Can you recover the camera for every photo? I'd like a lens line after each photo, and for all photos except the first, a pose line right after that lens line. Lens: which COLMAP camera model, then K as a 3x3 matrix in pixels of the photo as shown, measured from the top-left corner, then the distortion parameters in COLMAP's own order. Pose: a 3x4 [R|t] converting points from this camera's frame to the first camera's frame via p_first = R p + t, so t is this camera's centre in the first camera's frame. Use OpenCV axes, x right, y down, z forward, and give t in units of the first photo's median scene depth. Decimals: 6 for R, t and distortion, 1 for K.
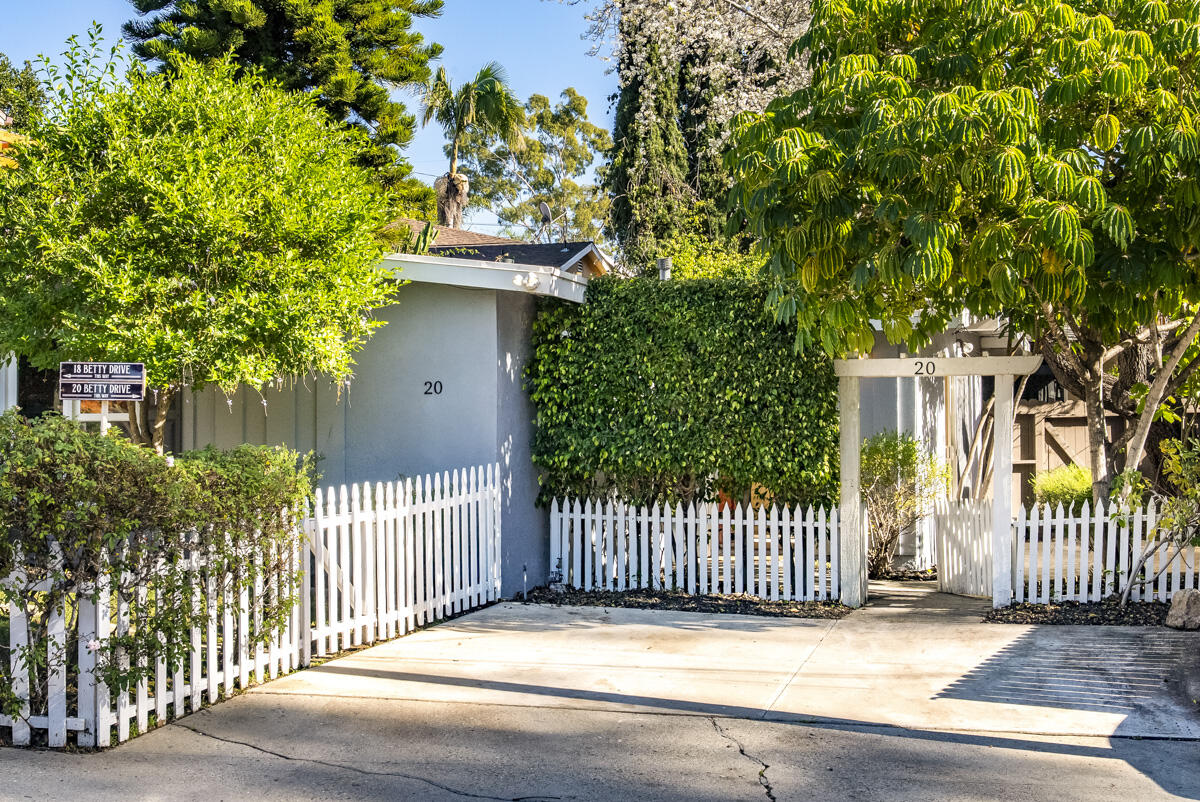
lens RADIAL K [[2016.4, 0, 573.5], [0, 2016.4, 314.0], [0, 0, 1]] dist [0.014143, 0.039835]
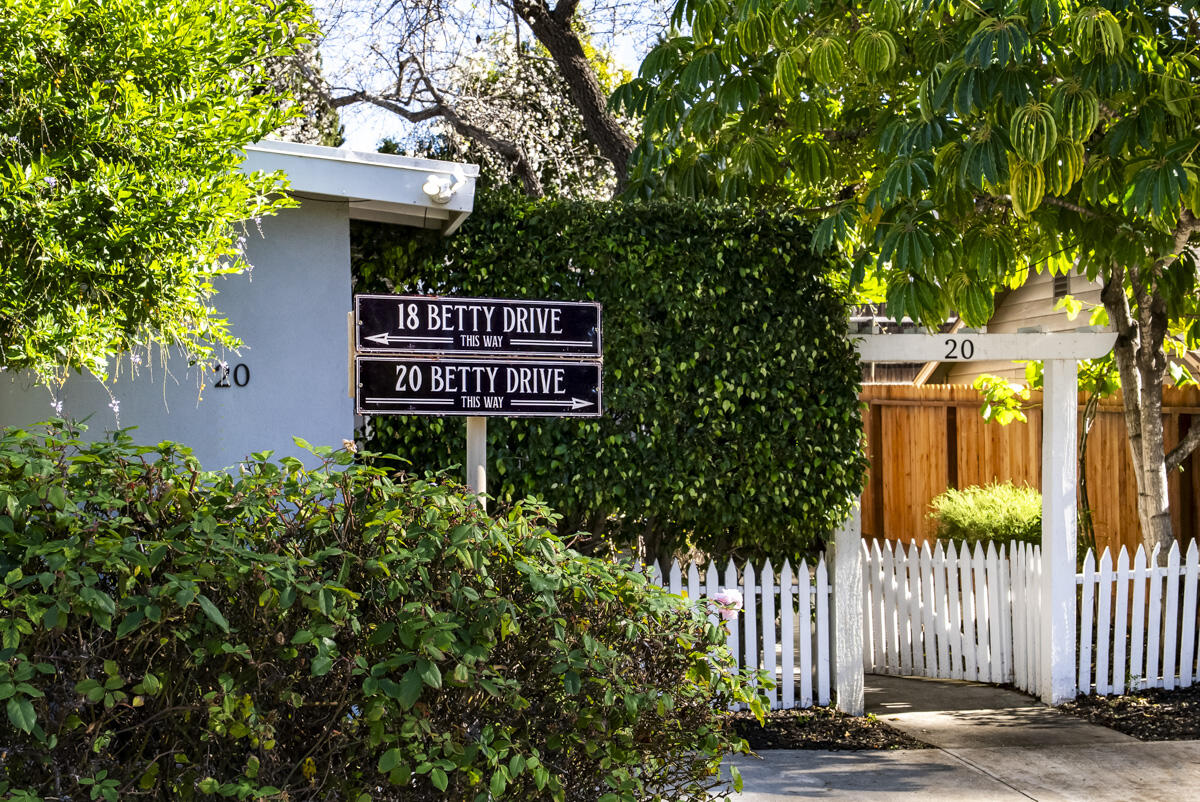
lens RADIAL K [[2063.9, 0, 600.0], [0, 2063.9, 401.0], [0, 0, 1]] dist [-0.002954, -0.041446]
pose [[0.892739, -0.000911, 0.450573, -0.239678], [-0.021255, 0.998800, 0.044133, 0.016724], [-0.450072, -0.048976, 0.891648, 0.458629]]
